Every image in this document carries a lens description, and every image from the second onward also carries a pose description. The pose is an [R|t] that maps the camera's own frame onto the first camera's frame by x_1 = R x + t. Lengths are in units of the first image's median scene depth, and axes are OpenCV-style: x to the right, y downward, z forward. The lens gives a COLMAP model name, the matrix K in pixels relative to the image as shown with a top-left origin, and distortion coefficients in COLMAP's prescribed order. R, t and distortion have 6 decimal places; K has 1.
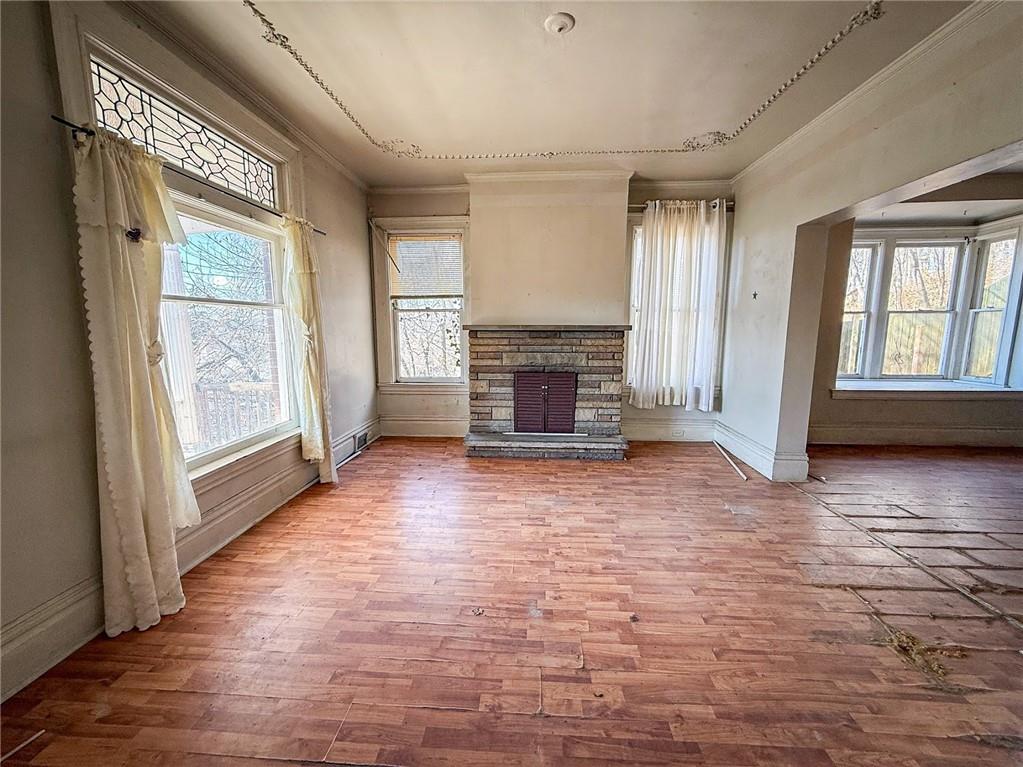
lens RADIAL K [[407.1, 0, 510.1], [0, 407.1, 382.8], [0, 0, 1]] dist [0.000562, -0.000162]
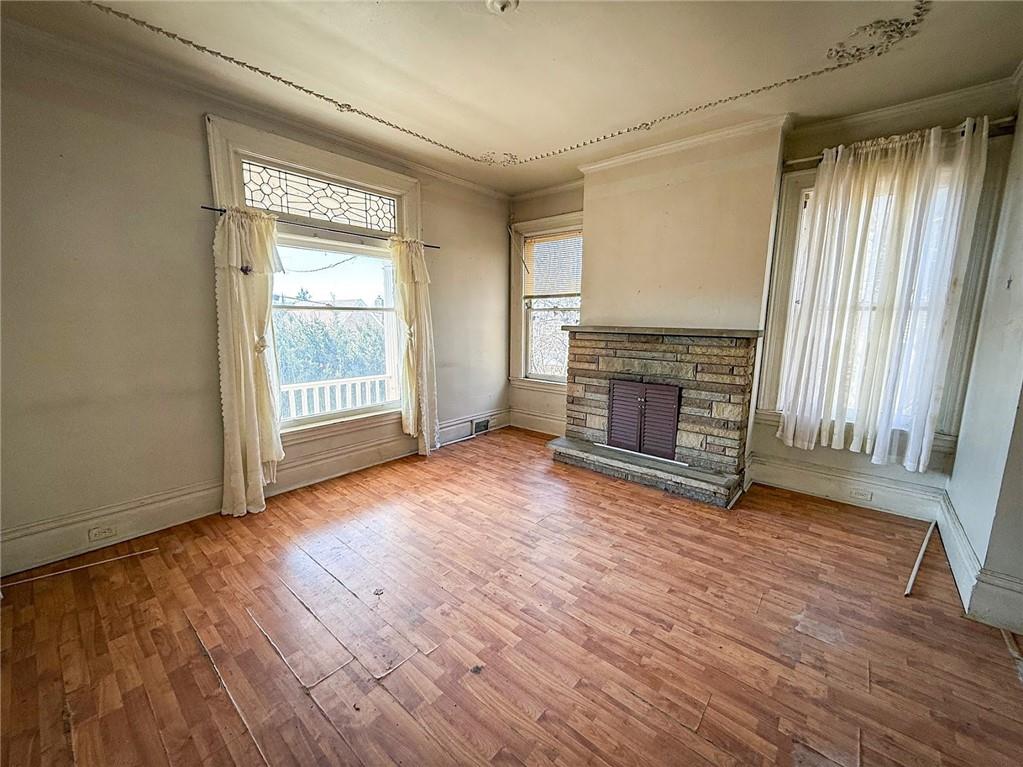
lens RADIAL K [[407.1, 0, 510.3], [0, 407.1, 383.1], [0, 0, 1]] dist [0.000562, -0.000162]
pose [[0.801226, 0.102131, -0.589582, 0.371828], [-0.090494, 0.994675, 0.049324, -0.041833], [0.591480, 0.013834, 0.806201, 0.143866]]
